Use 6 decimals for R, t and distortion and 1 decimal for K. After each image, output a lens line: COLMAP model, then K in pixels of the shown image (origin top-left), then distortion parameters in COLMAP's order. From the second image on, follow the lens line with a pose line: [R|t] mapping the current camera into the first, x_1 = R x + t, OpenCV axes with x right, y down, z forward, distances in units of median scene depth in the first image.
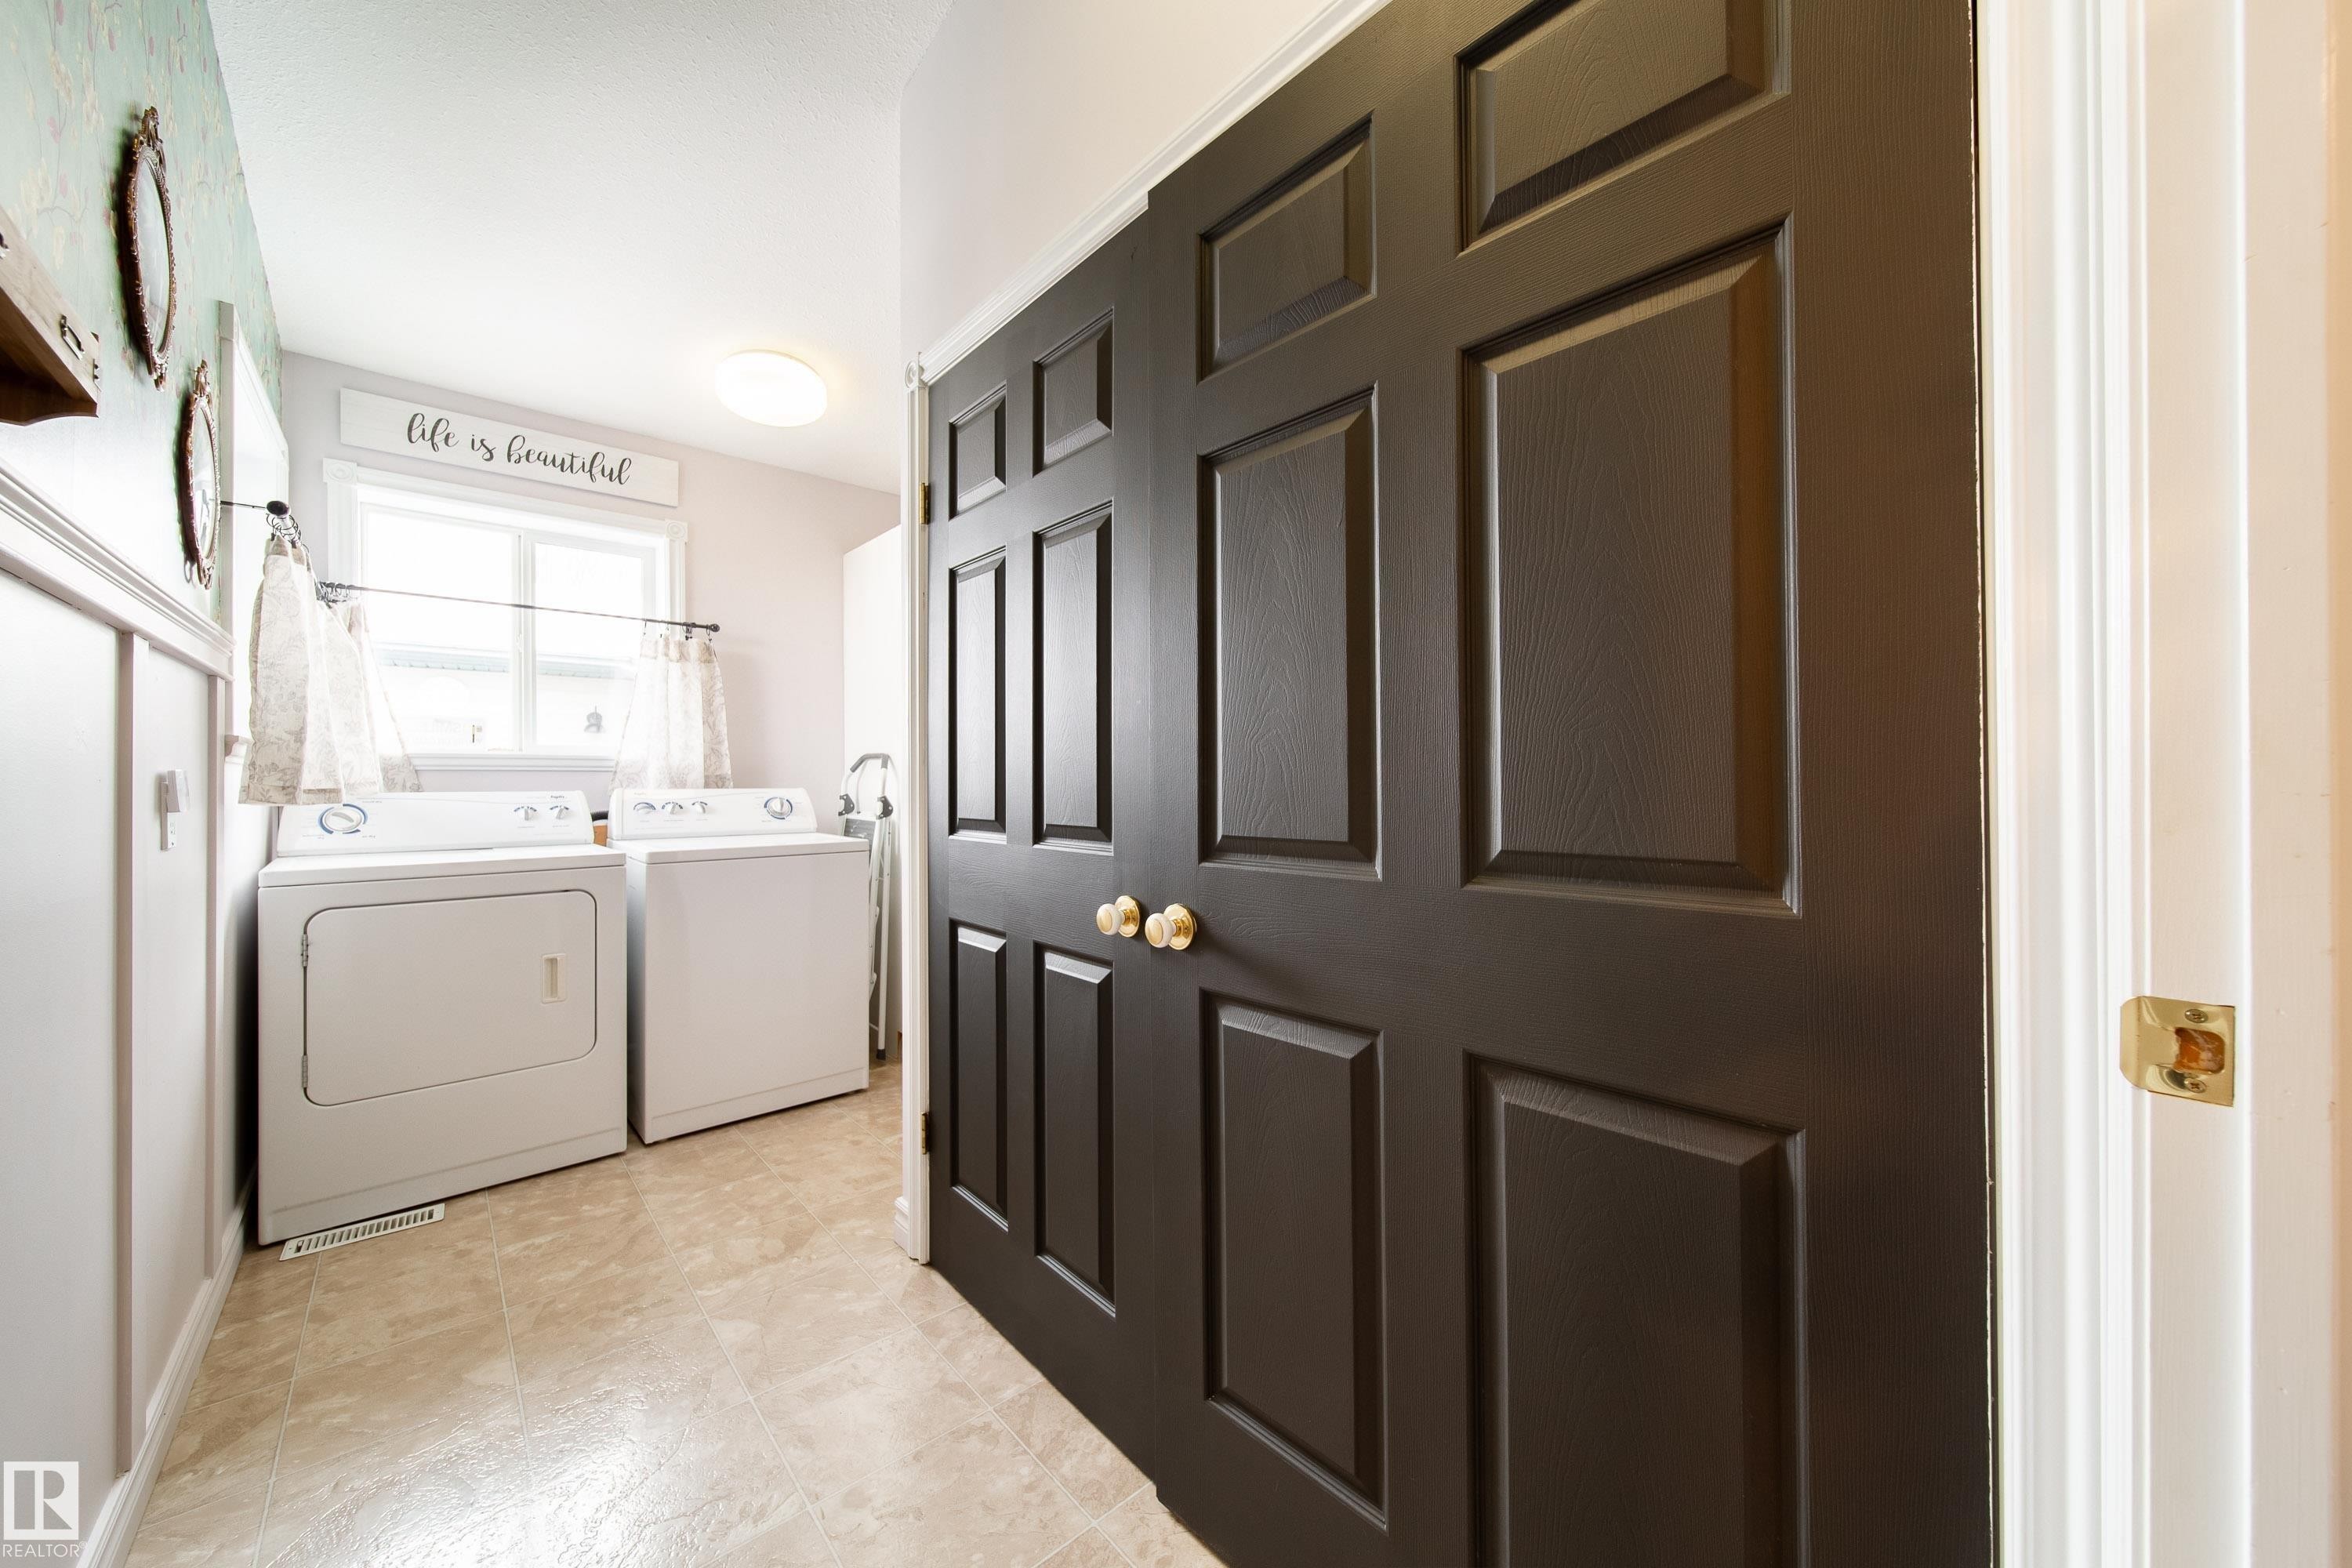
lens RADIAL K [[842.6, 0, 1178.7], [0, 842.6, 779.4], [0, 0, 1]] dist [0.005554, -0.002647]
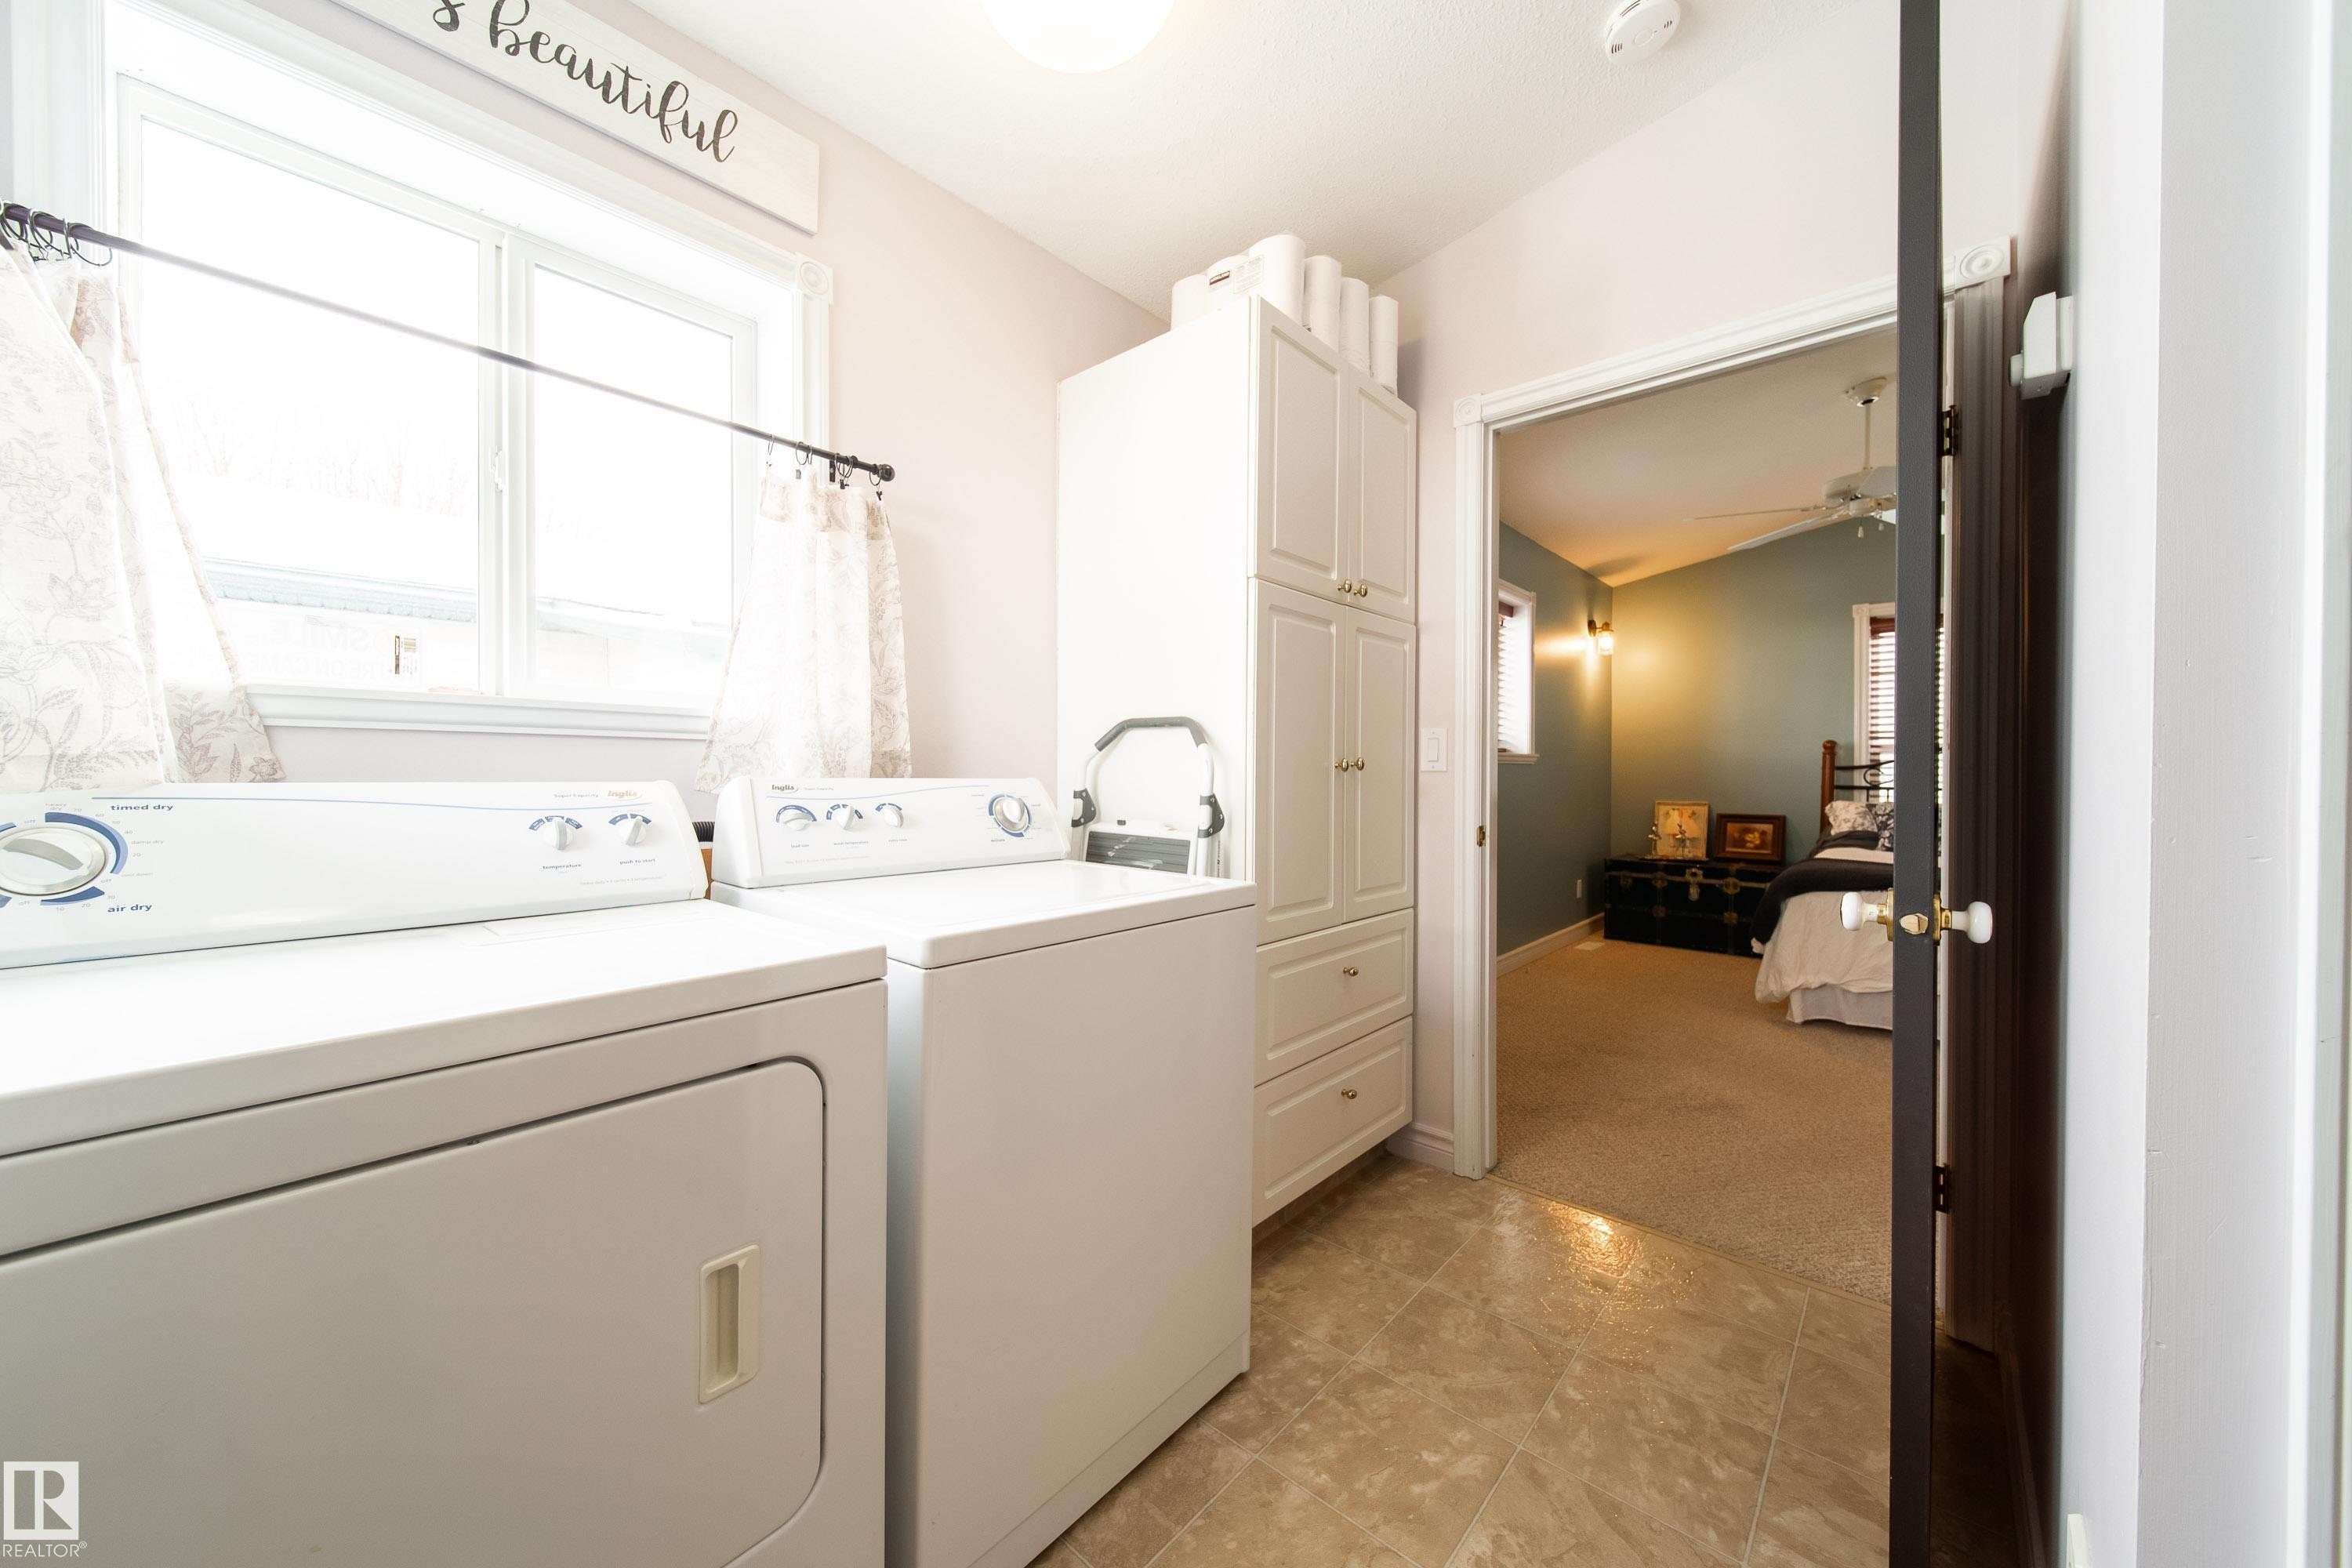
lens RADIAL K [[842.6, 0, 1178.7], [0, 842.6, 779.4], [0, 0, 1]] dist [0.005554, -0.002647]
pose [[0.993699, 0.010119, 0.111623, -0.450122], [-0.011306, 0.999886, 0.010010, 0.005004], [-0.111509, -0.011208, 0.993700, 0.480402]]
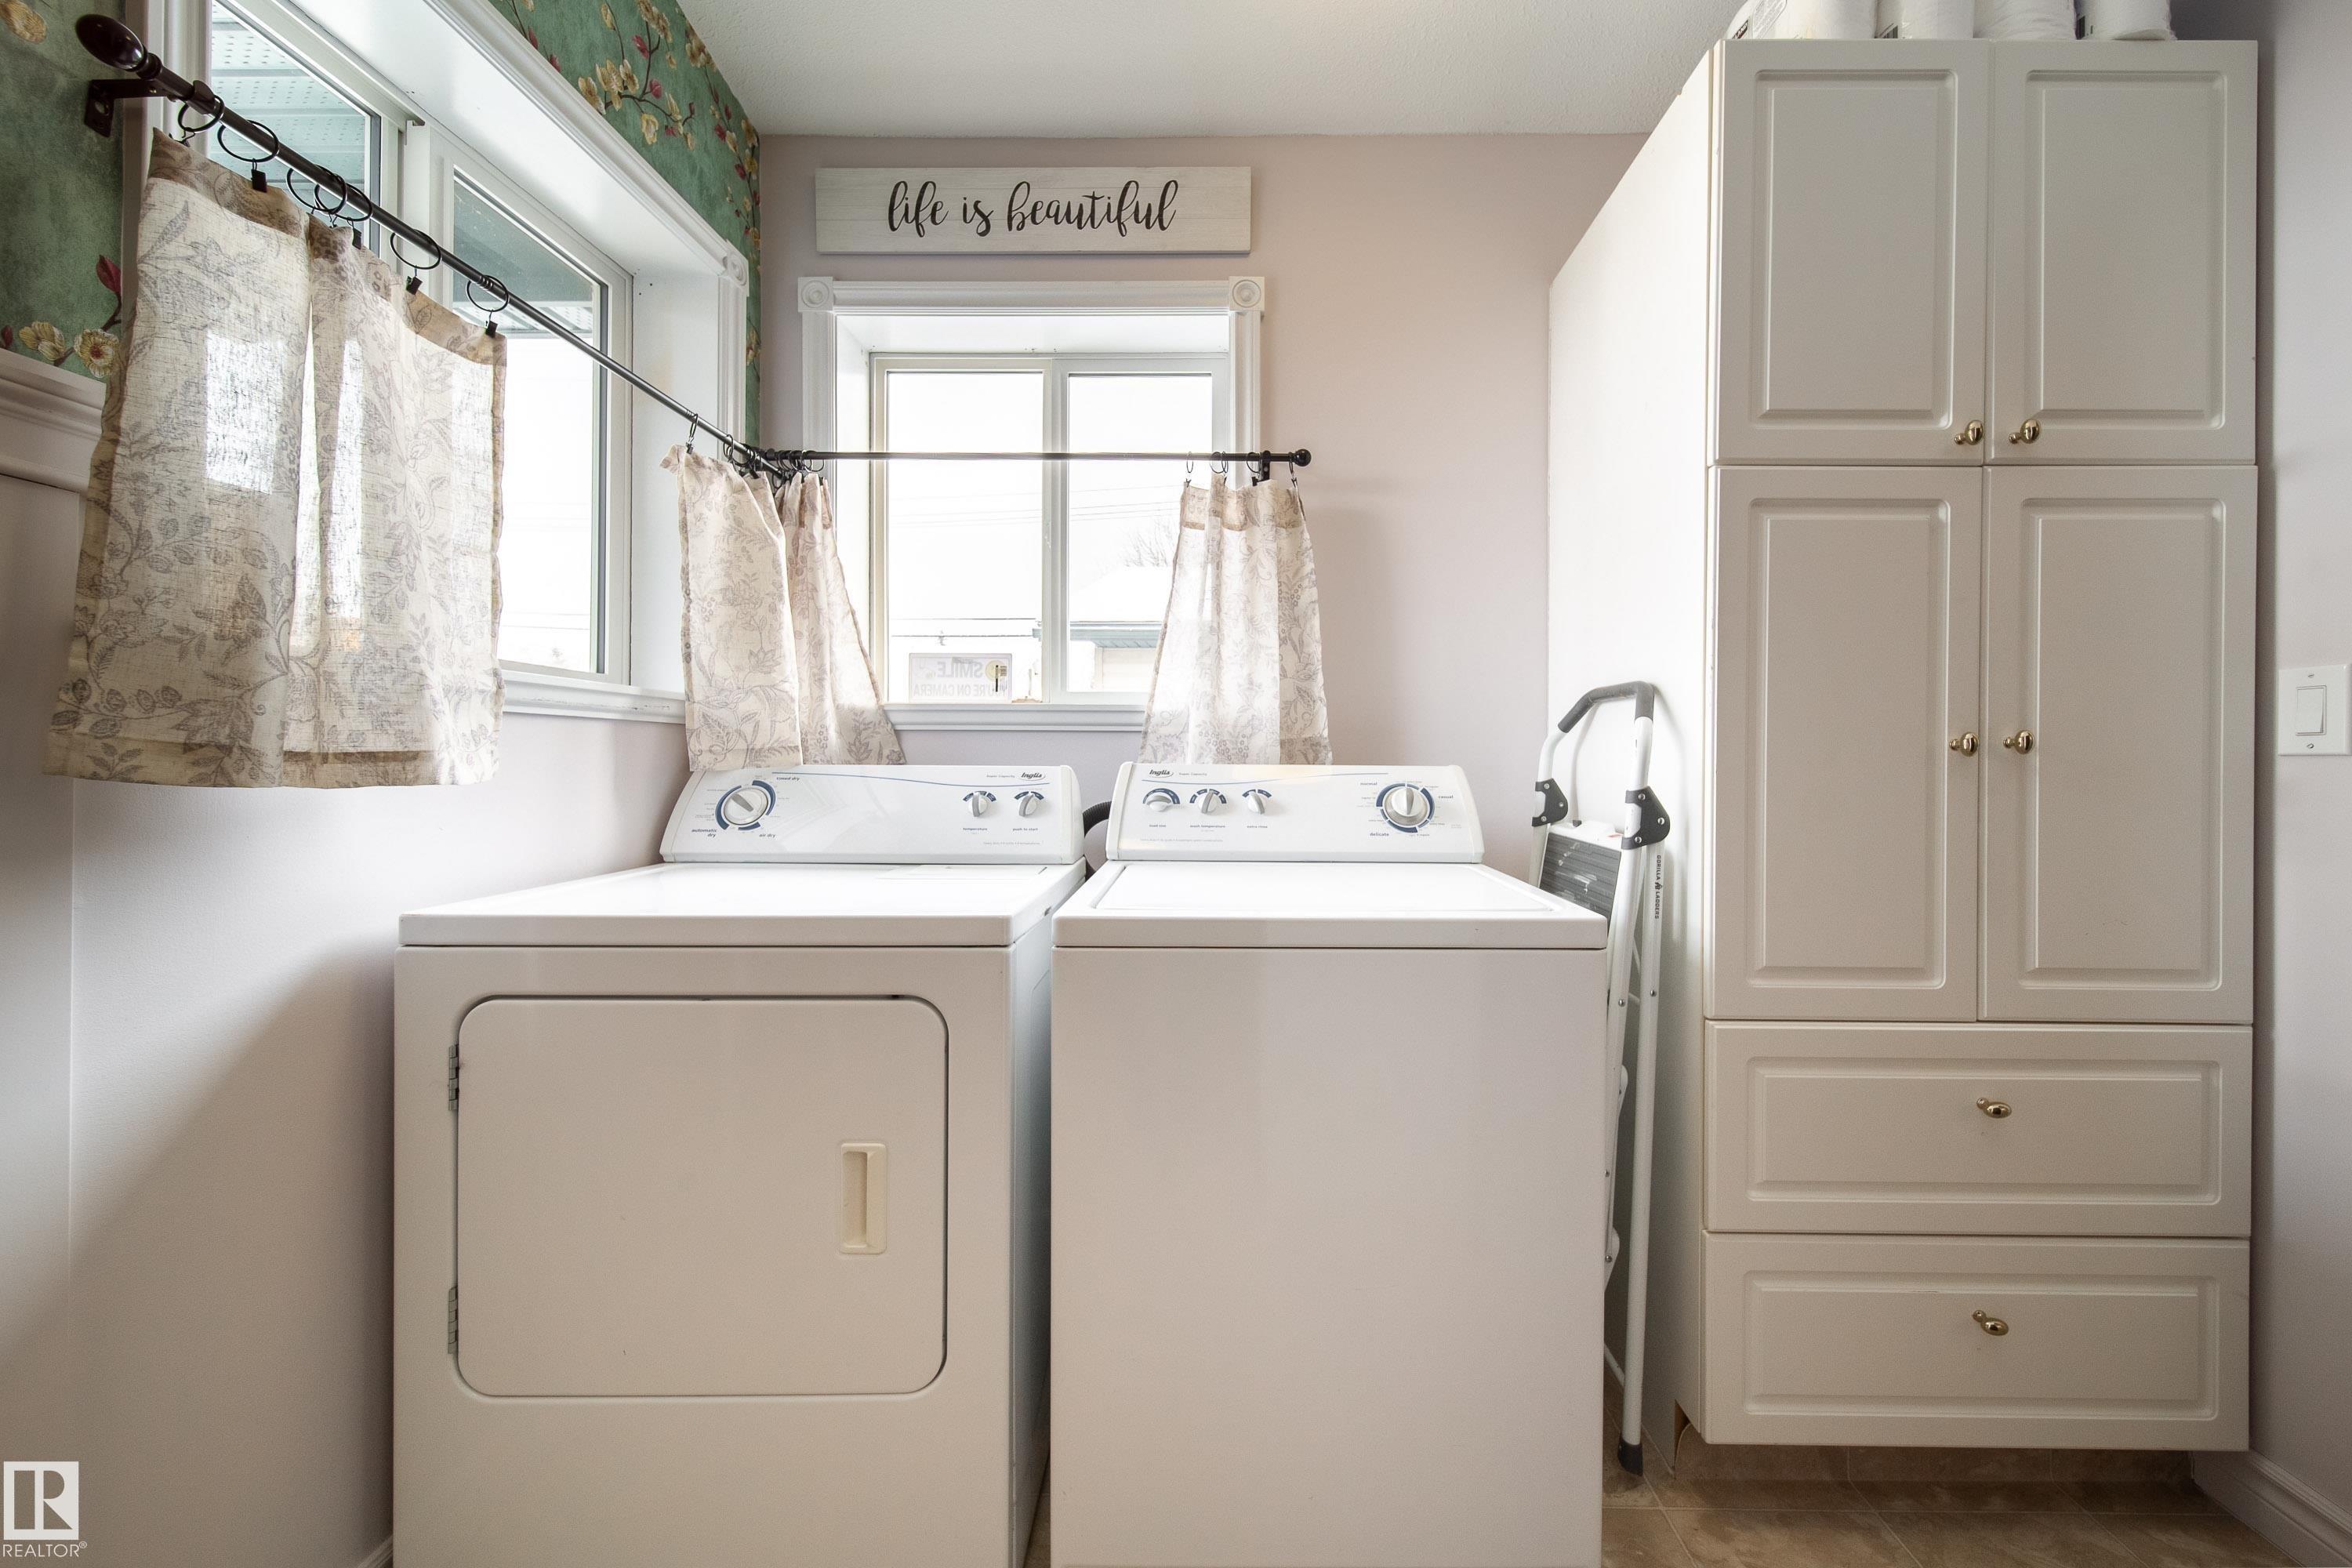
lens RADIAL K [[868.9, 0, 1216.3], [0, 868.9, 763.2], [0, 0, 1]] dist [0.001102, -0.000355]
pose [[0.732227, 0.010183, -0.680984, -0.232826], [-0.006686, 0.999948, 0.007764, 0.006638], [0.681028, -0.001132, 0.732257, 0.601834]]
